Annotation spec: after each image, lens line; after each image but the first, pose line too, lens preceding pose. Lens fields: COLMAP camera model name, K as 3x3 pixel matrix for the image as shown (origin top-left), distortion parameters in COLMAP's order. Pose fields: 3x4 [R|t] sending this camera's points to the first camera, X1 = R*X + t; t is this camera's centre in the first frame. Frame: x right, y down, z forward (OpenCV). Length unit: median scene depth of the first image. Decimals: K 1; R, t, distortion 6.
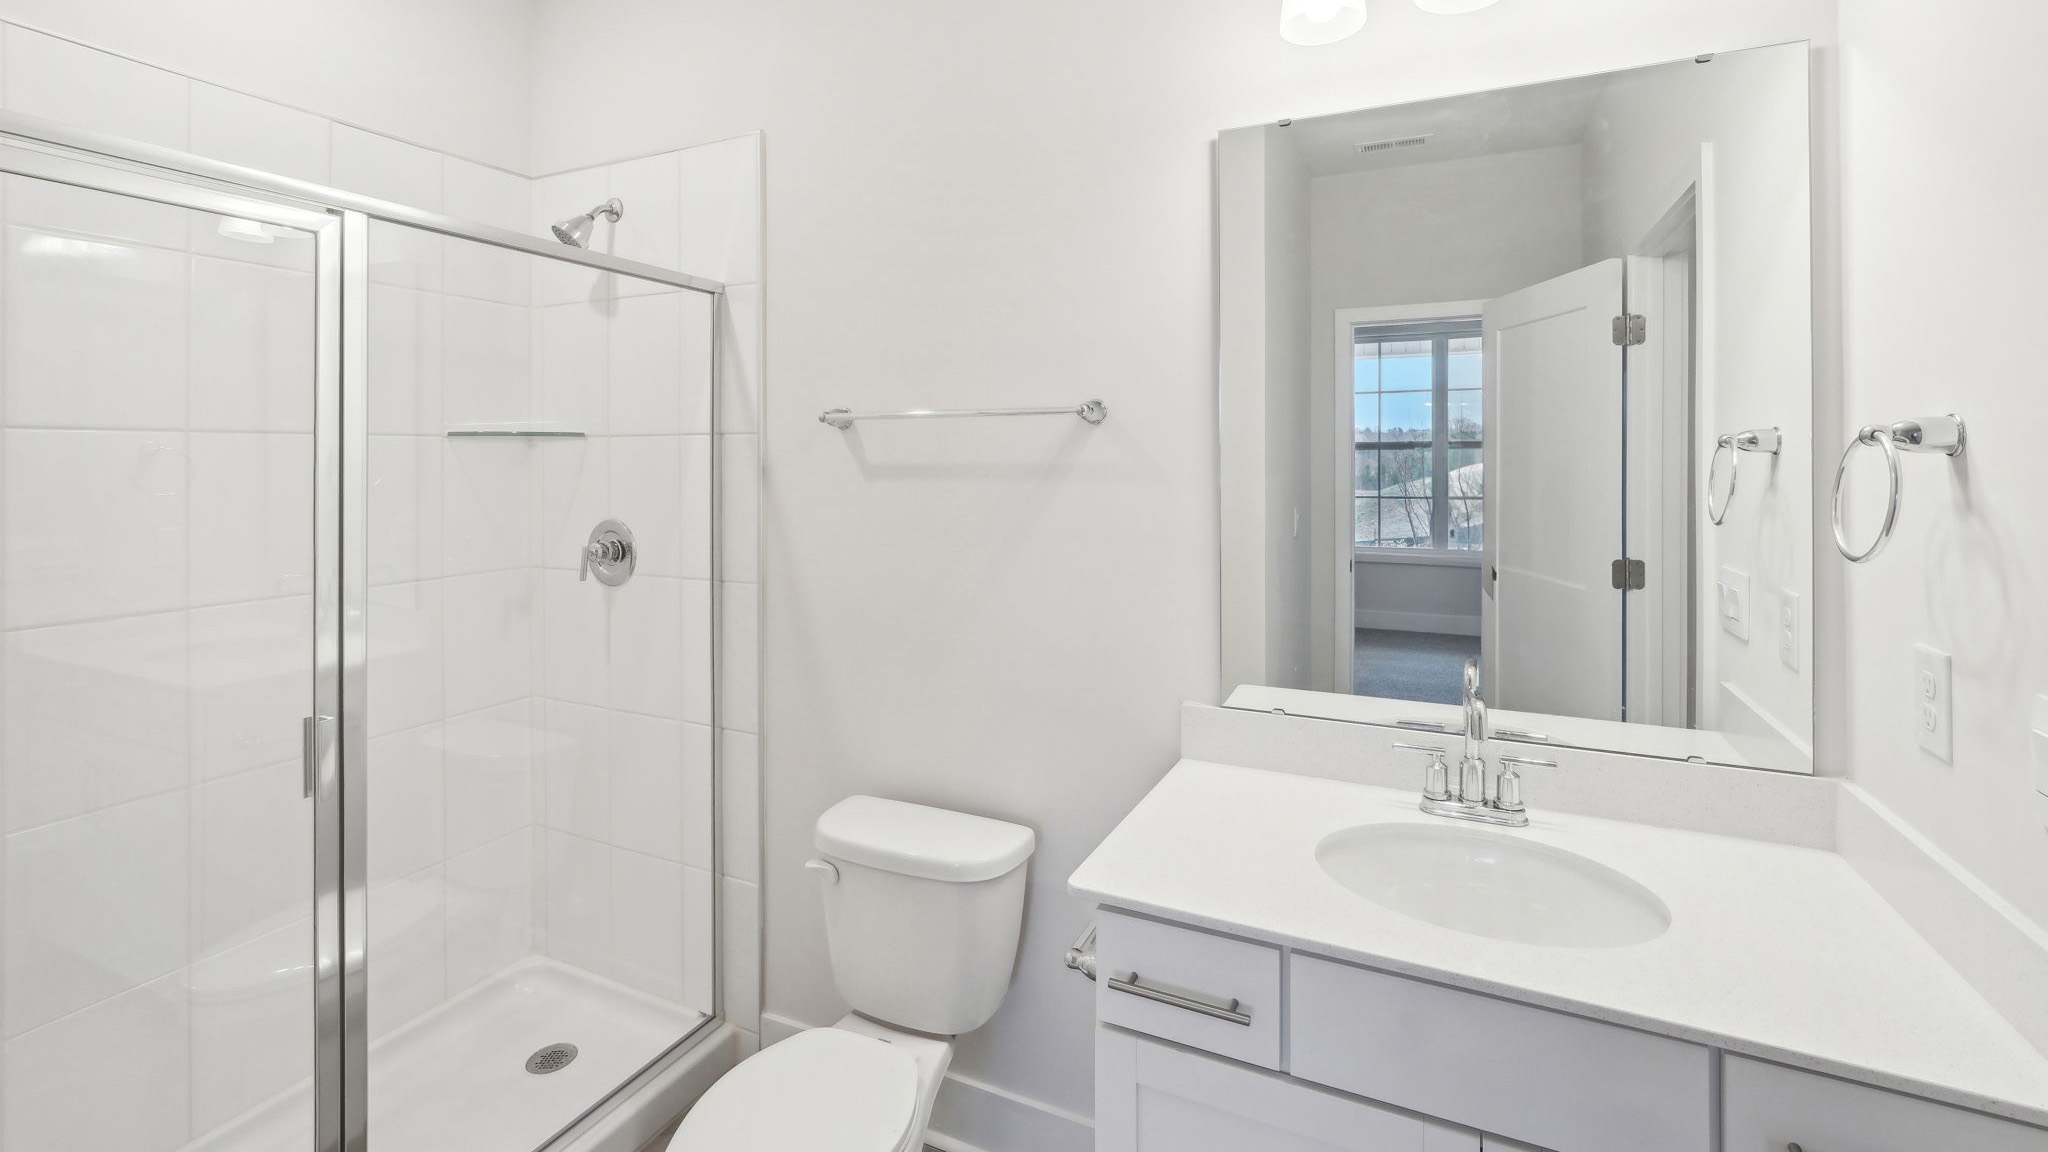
lens RADIAL K [[899.4, 0, 1007.2], [0, 899.4, 558.0], [0, 0, 1]] dist [-0.000621, 0.000668]
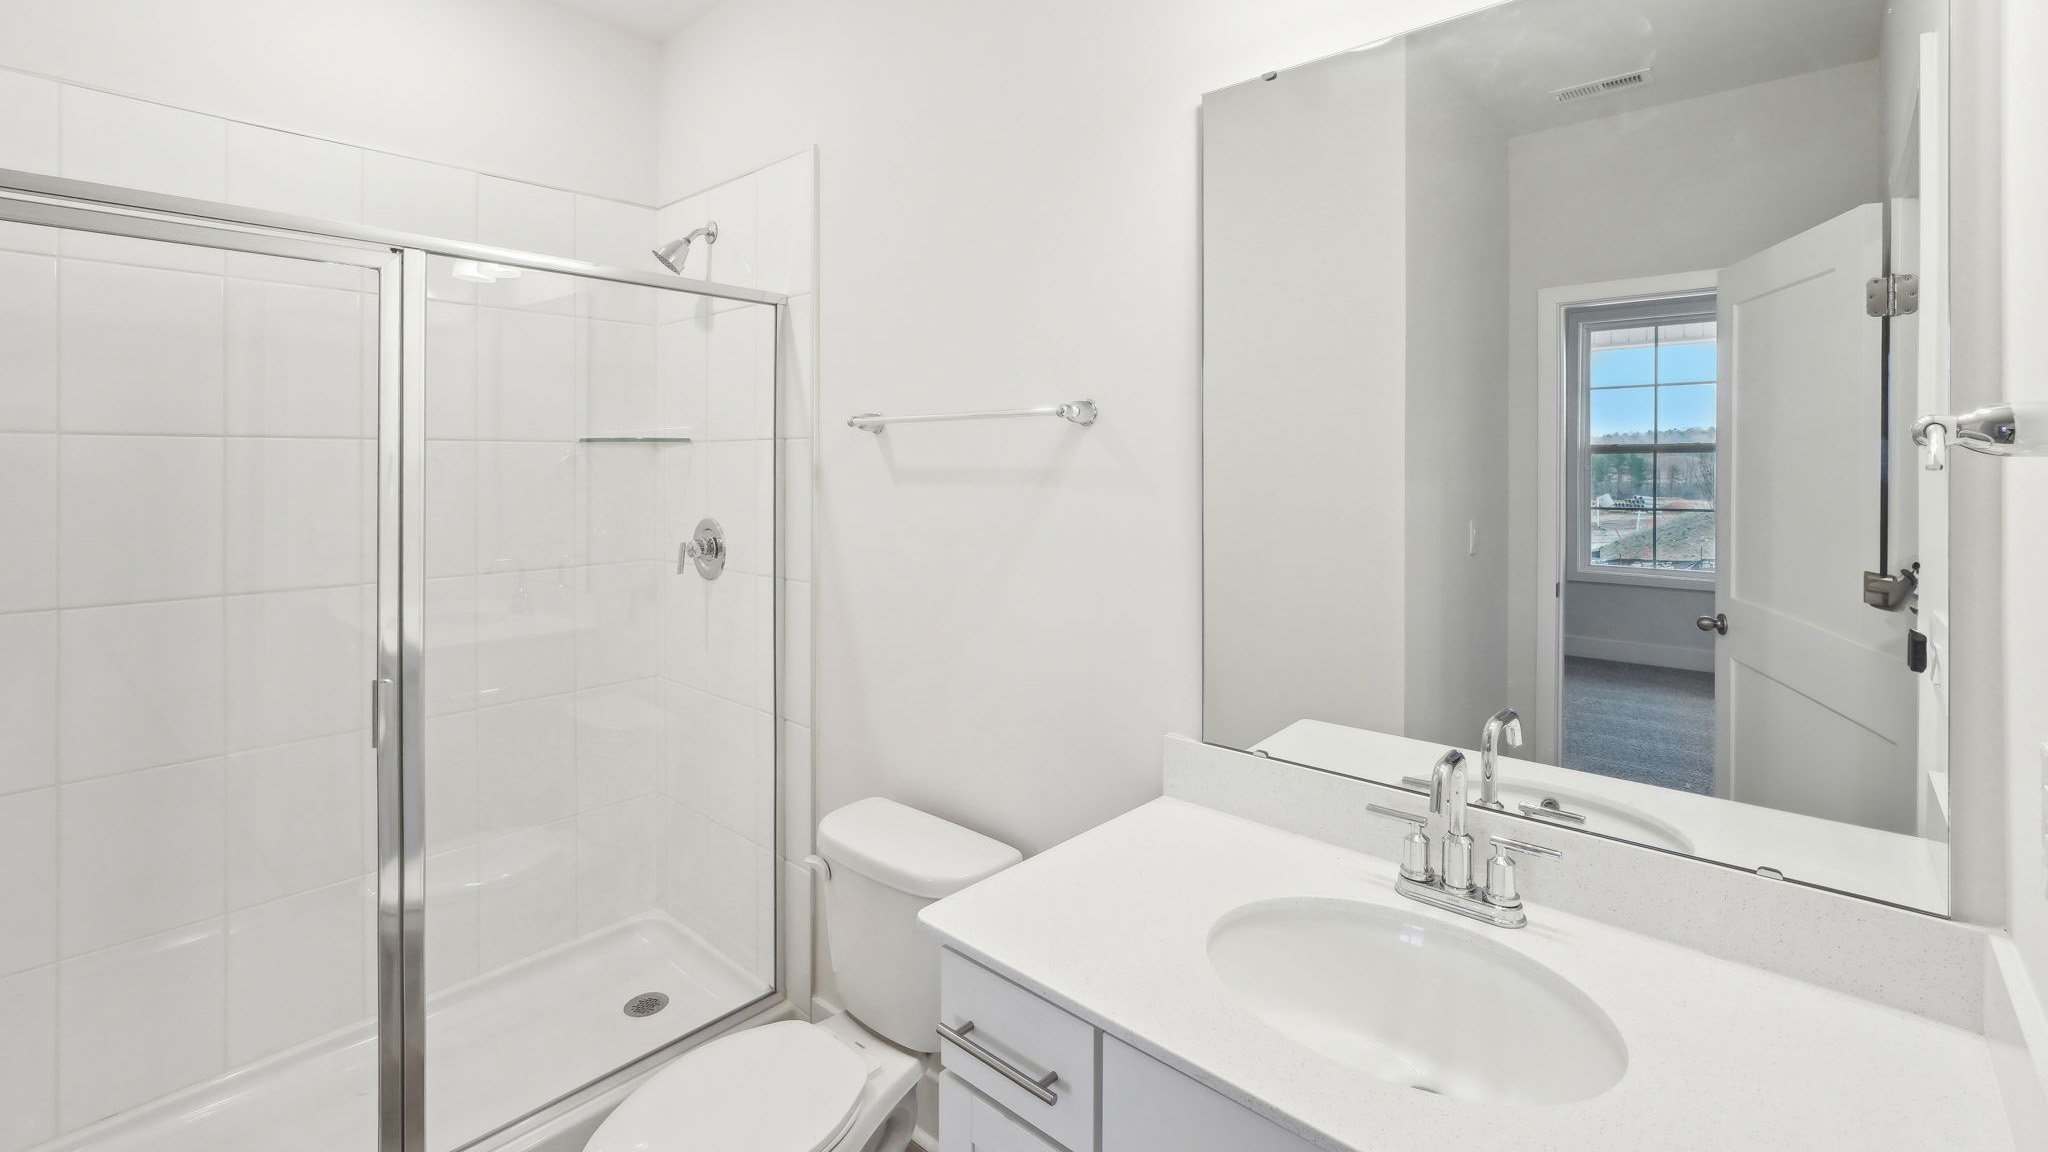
lens RADIAL K [[899.4, 0, 1026.8], [0, 899.4, 561.4], [0, 0, 1]] dist [-0.000621, 0.000668]
pose [[0.956390, 0.034675, -0.290027, 0.259901], [-0.035339, 0.999371, 0.002946, -0.007911], [0.289947, 0.007431, 0.957014, 0.078138]]
